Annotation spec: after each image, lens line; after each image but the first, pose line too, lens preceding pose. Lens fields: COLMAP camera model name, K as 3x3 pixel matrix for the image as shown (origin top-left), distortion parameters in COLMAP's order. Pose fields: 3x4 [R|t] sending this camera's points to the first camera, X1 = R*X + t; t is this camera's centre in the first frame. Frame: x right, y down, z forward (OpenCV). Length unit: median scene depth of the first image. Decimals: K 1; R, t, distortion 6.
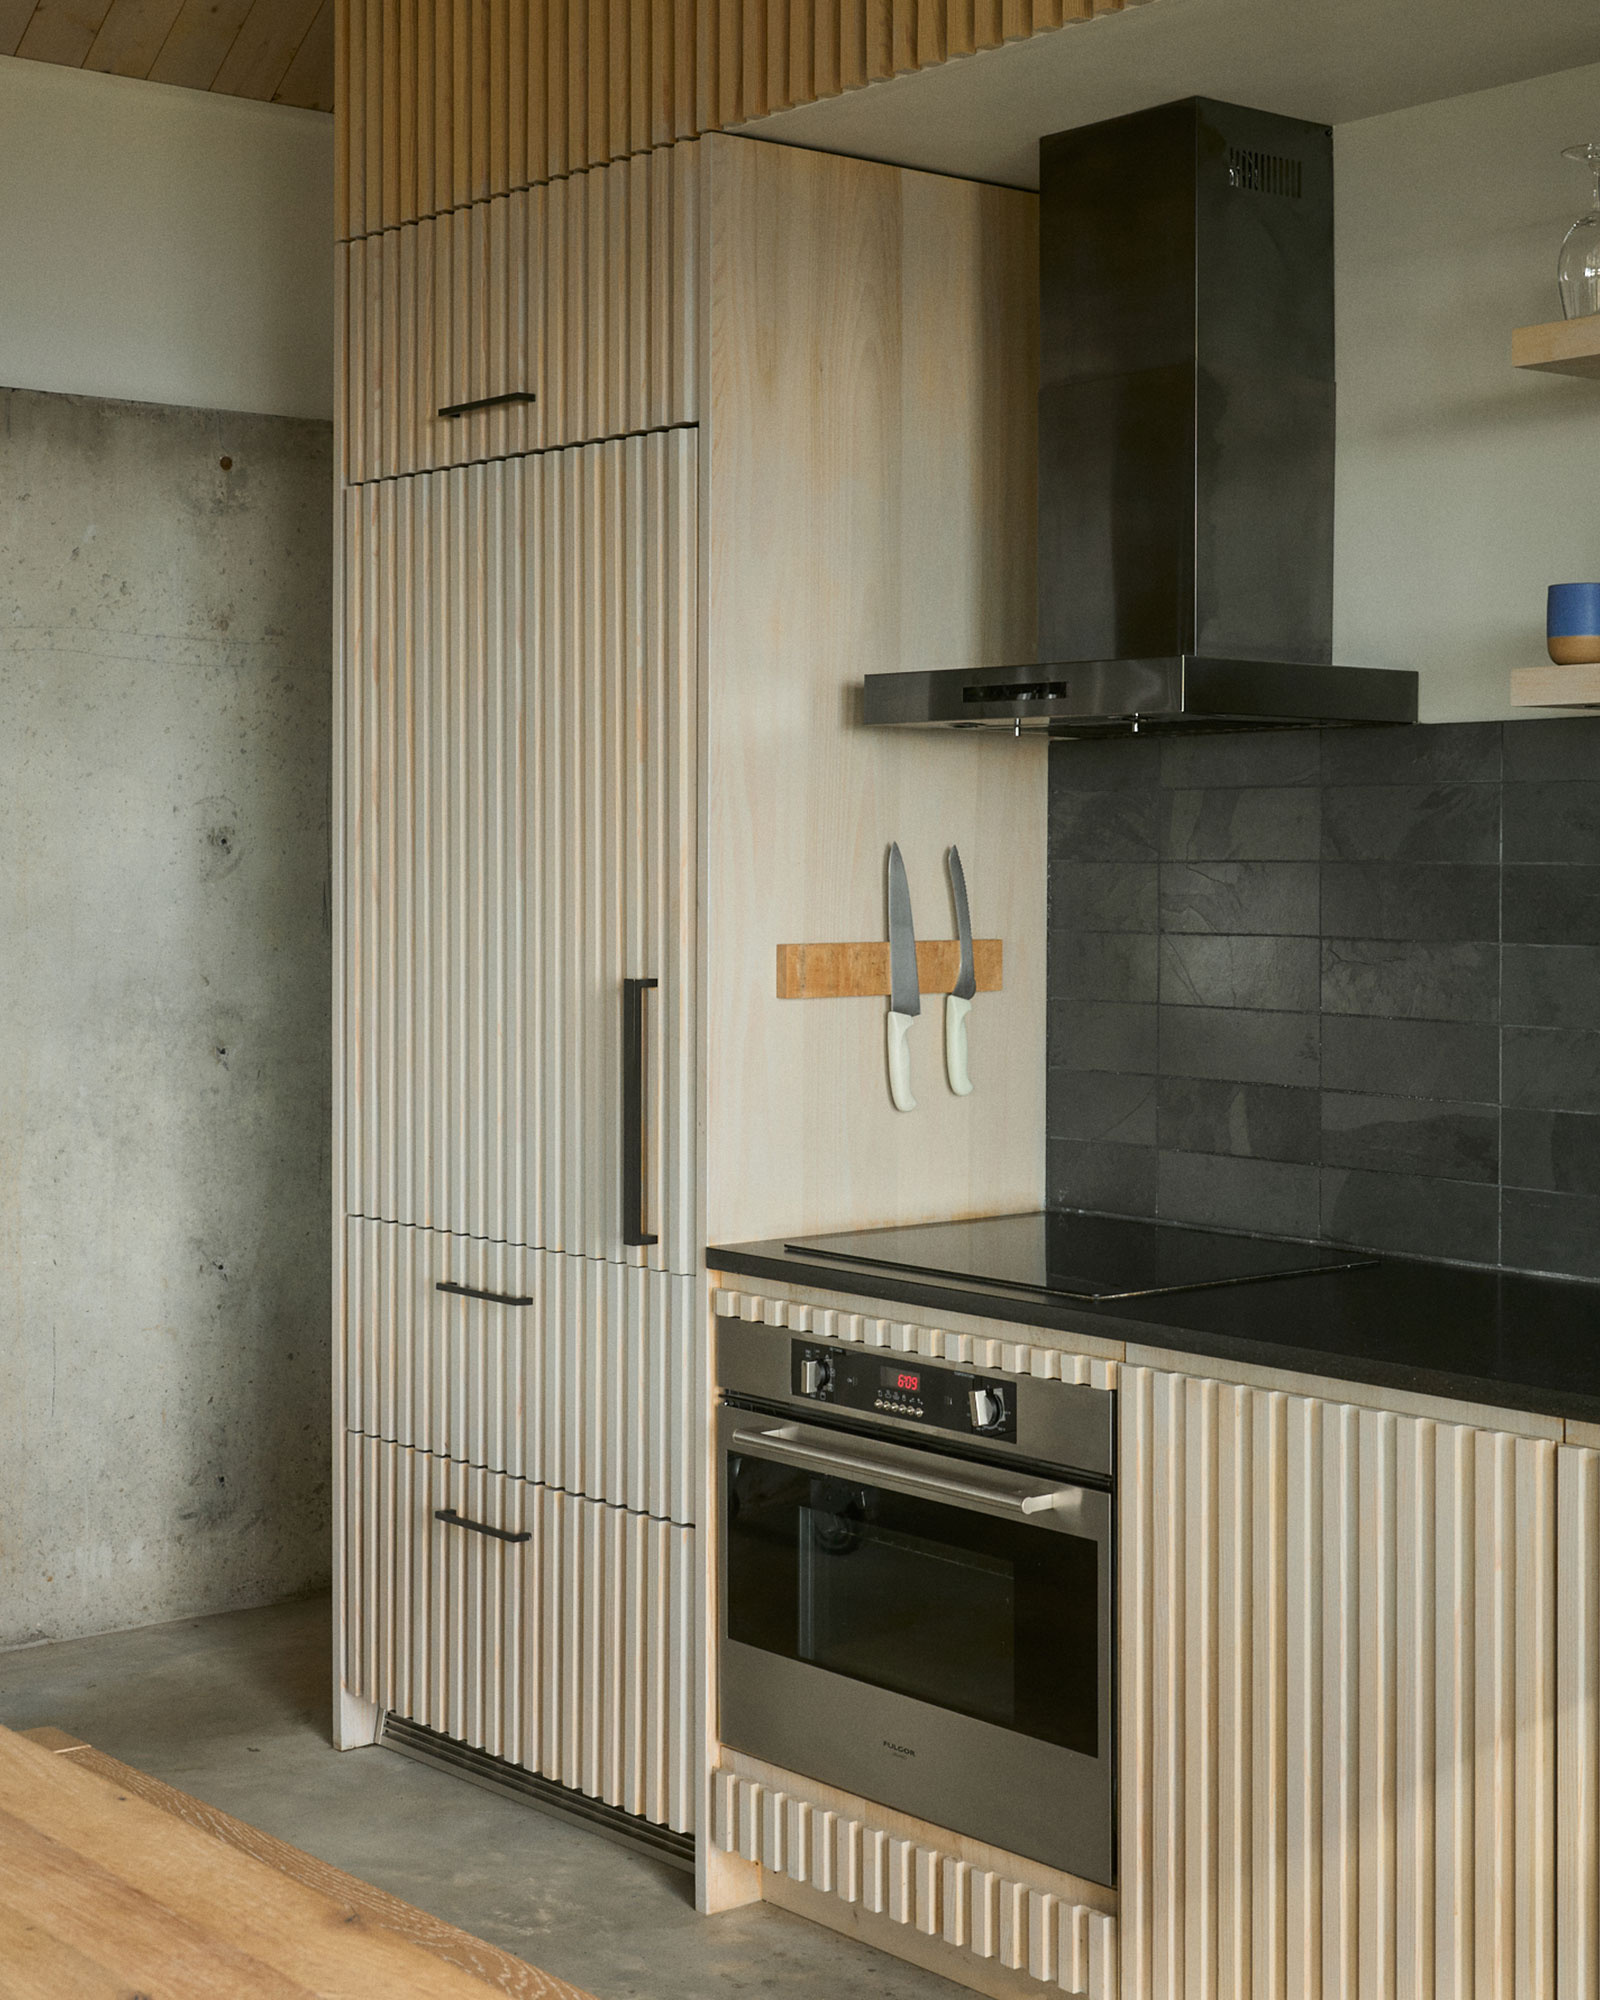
lens RADIAL K [[3018.4, 0, 803.3], [0, 3018.4, 876.7], [0, 0, 1]] dist [0.016836, 0.000000]
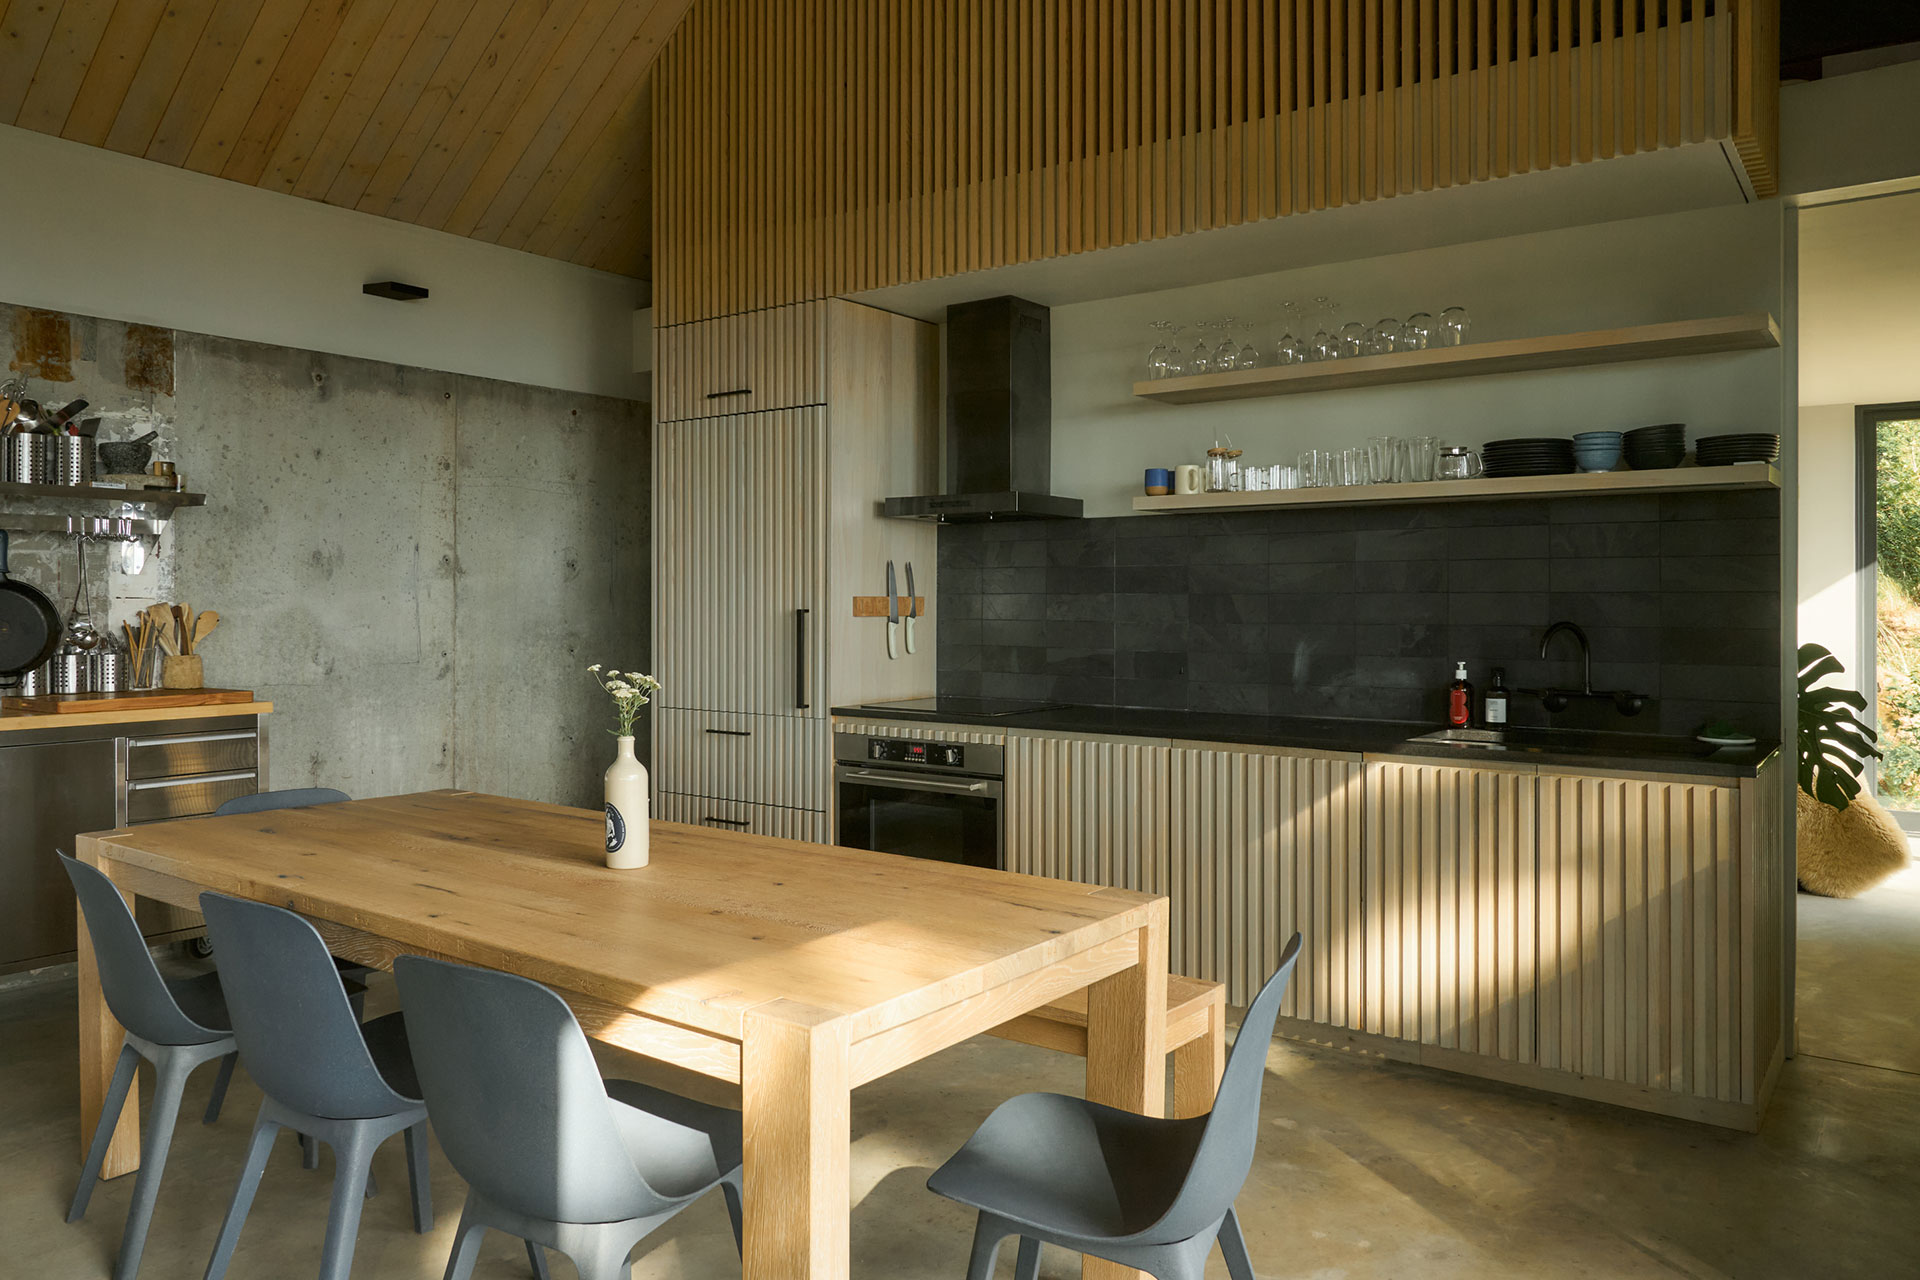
lens RADIAL K [[1345.4, 0, 954.6], [0, 1345.4, 606.8], [0, 0, 1]] dist [0.004333, 0.006162]
pose [[0.971054, -0.001536, 0.238855, -0.207496], [0.002013, 0.999996, -0.001754, 0.033544], [-0.238851, 0.002184, 0.971054, -0.196330]]
